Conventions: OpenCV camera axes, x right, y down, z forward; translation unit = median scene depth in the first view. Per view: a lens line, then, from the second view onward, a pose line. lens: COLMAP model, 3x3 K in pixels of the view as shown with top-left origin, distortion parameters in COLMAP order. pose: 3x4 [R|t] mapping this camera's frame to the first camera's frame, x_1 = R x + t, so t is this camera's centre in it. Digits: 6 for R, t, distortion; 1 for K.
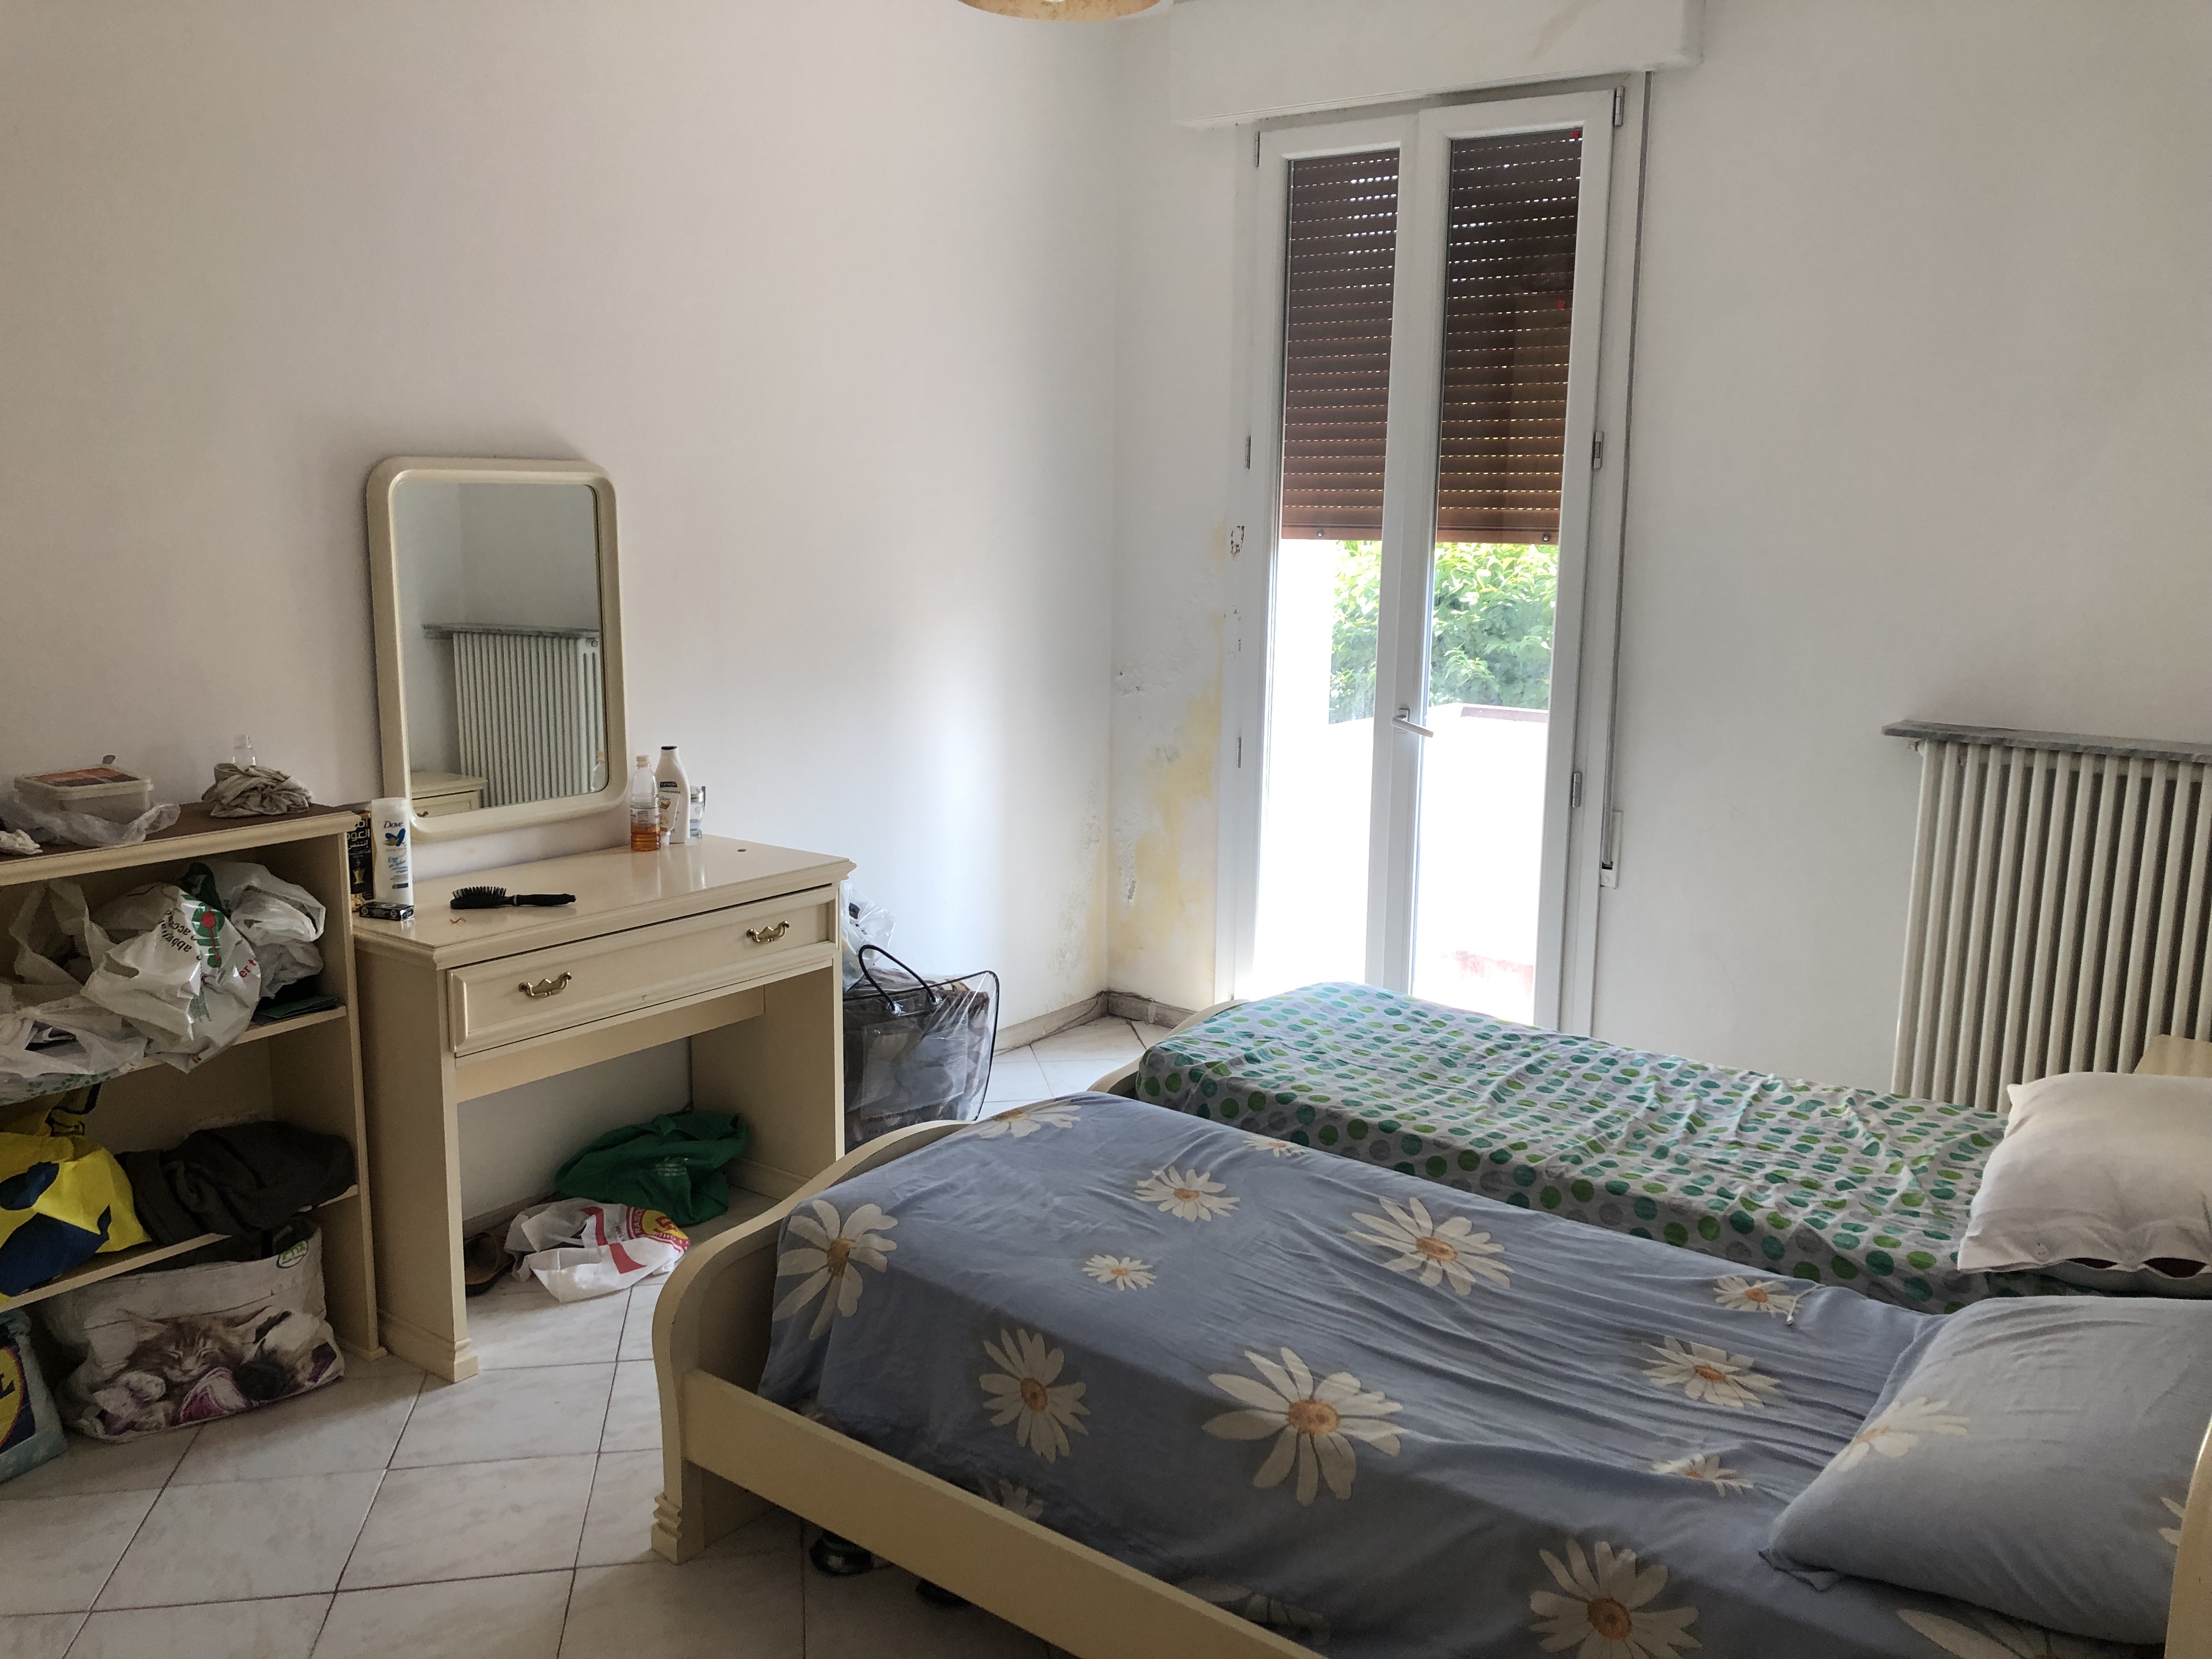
lens RADIAL K [[1804.0, 0, 1106.0], [0, 1804.0, 829.5], [0, 0, 1]] dist [0.079072, -0.111258]
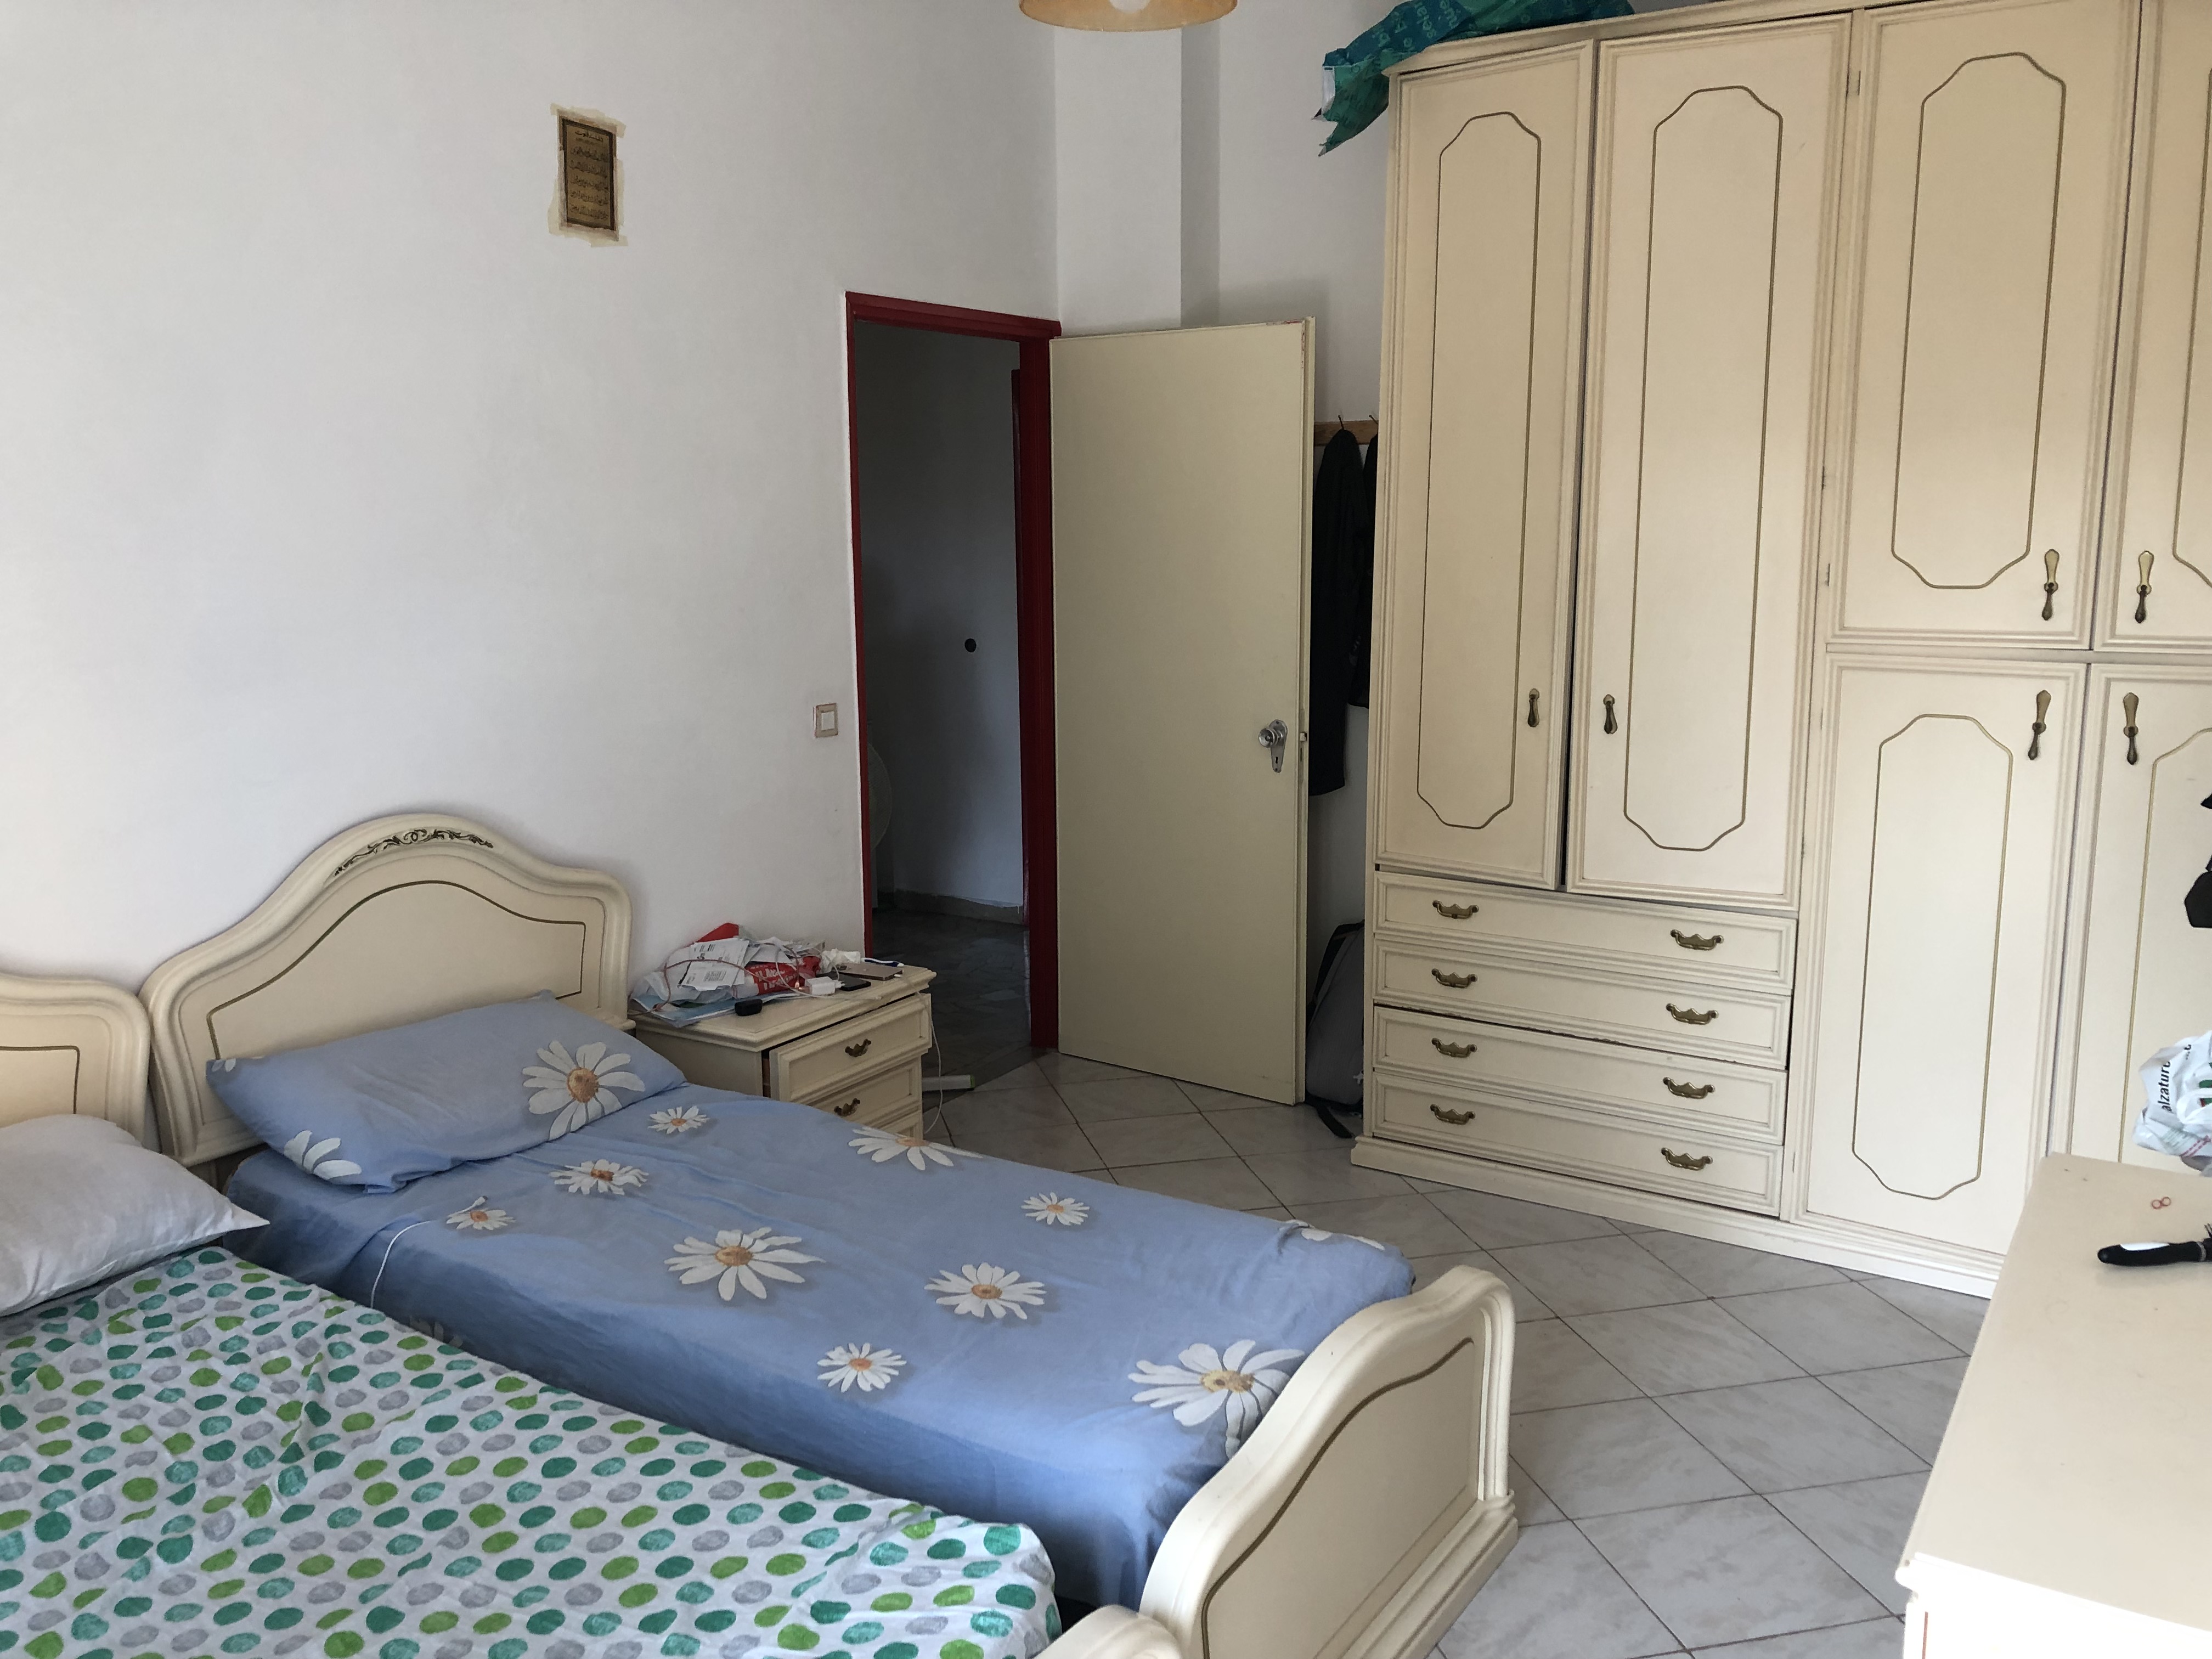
lens RADIAL K [[1804.0, 0, 1106.0], [0, 1804.0, 829.5], [0, 0, 1]] dist [0.079072, -0.111258]
pose [[-0.997417, -0.000207, -0.071825, 0.051125], [-0.024738, 0.939805, 0.340816, -0.314090], [0.067431, 0.341712, -0.937382, 1.787524]]
